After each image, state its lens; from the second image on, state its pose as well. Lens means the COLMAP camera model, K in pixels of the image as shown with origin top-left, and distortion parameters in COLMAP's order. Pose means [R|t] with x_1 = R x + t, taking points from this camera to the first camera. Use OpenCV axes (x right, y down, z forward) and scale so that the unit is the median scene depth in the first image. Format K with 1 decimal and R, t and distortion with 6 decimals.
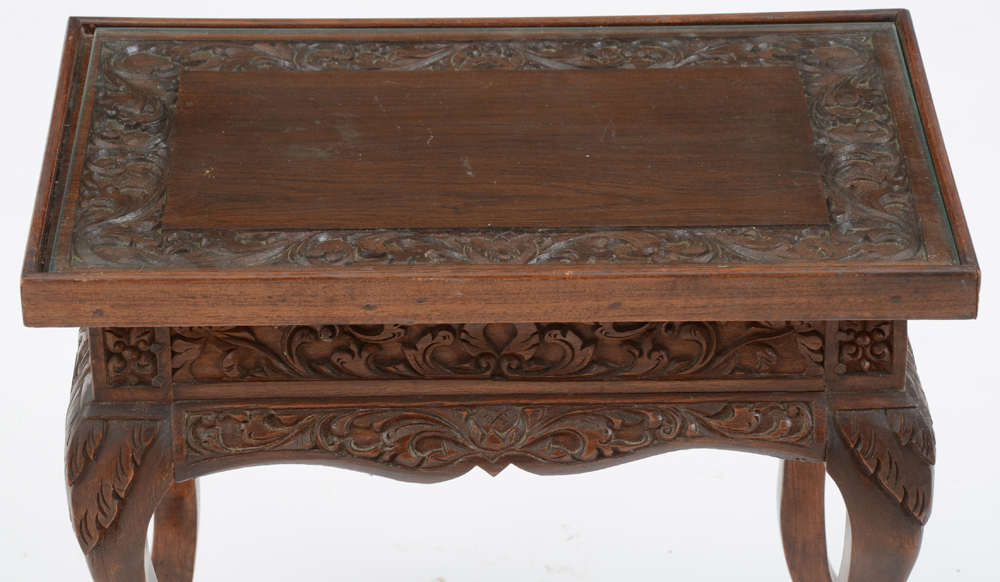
lens RADIAL K [[3550.5, 0, 501.6], [0, 3550.5, 291.7], [0, 0, 1]] dist [0.709639, 0.000000]
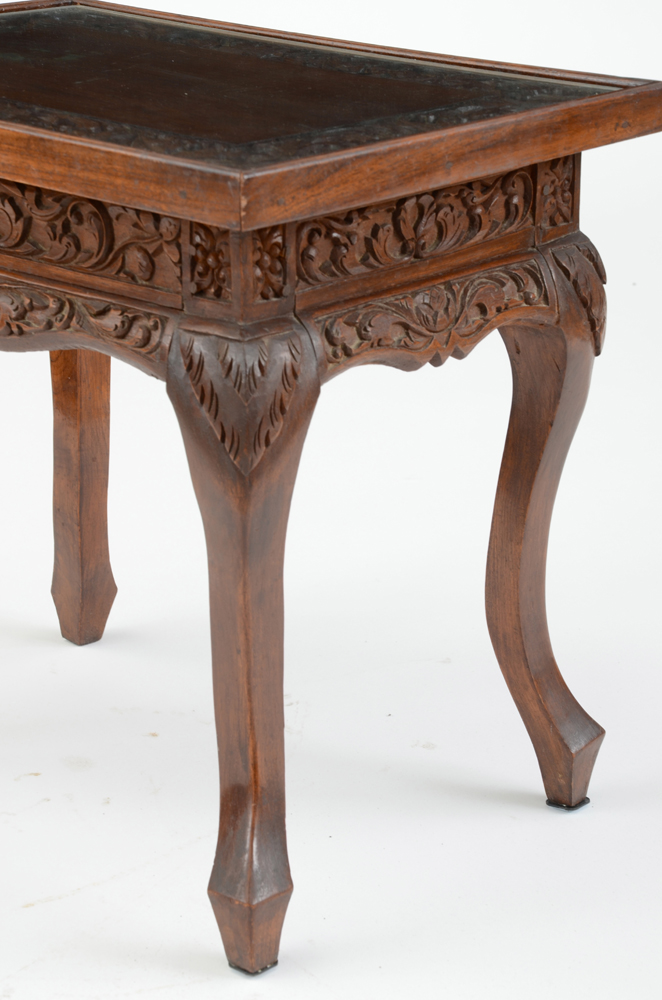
lens RADIAL K [[2914.9, 0, 333.6], [0, 2914.9, 509.8], [0, 0, 1]] dist [0.775456, 0.000000]
pose [[0.725677, 0.216197, -0.653186, 0.660259], [-0.315951, 0.948045, -0.037224, 0.096989], [0.611202, 0.233387, 0.756282, 0.432638]]
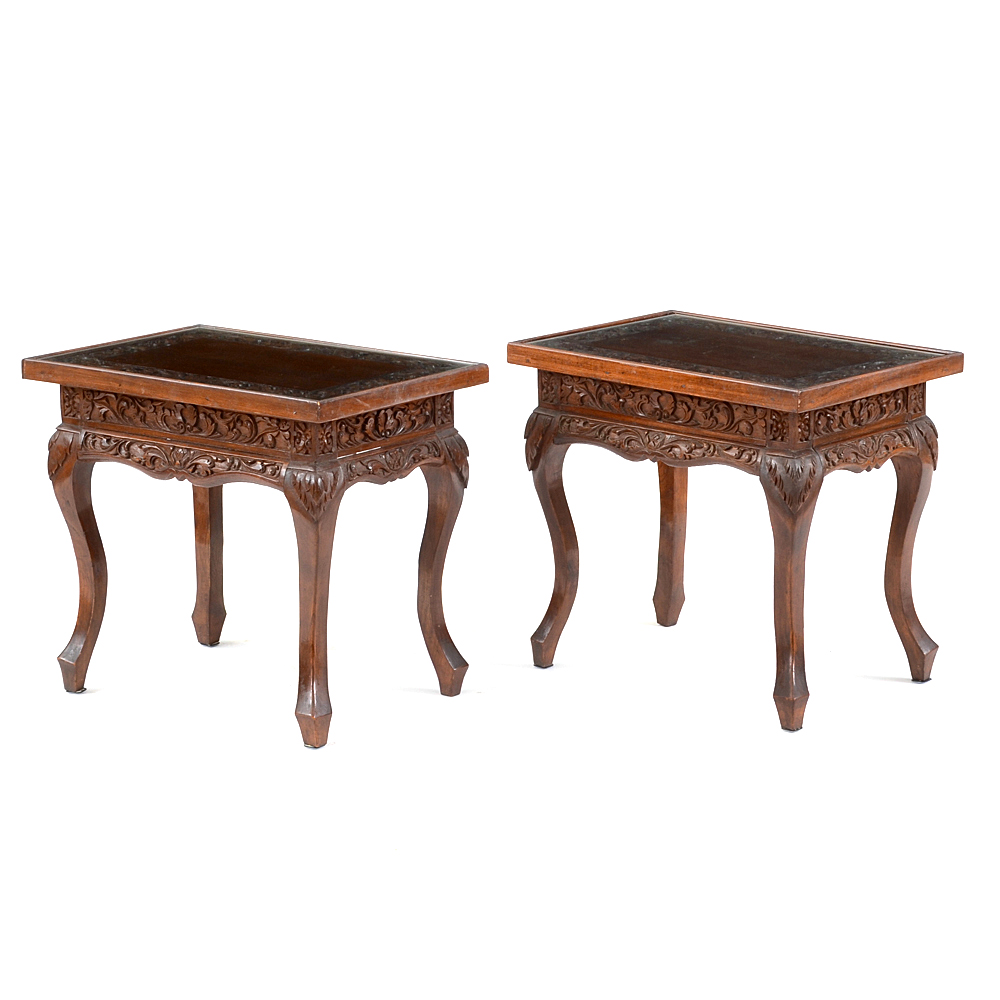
lens RADIAL K [[3574.2, 0, 503.0], [0, 3574.2, 510.0], [0, 0, 1]] dist [0.230225, 0.000000]
pose [[0.726515, 0.160671, -0.668102, 1.553075], [-0.312113, 0.943356, -0.112536, 0.388340], [0.612177, 0.290282, 0.735510, -0.830808]]
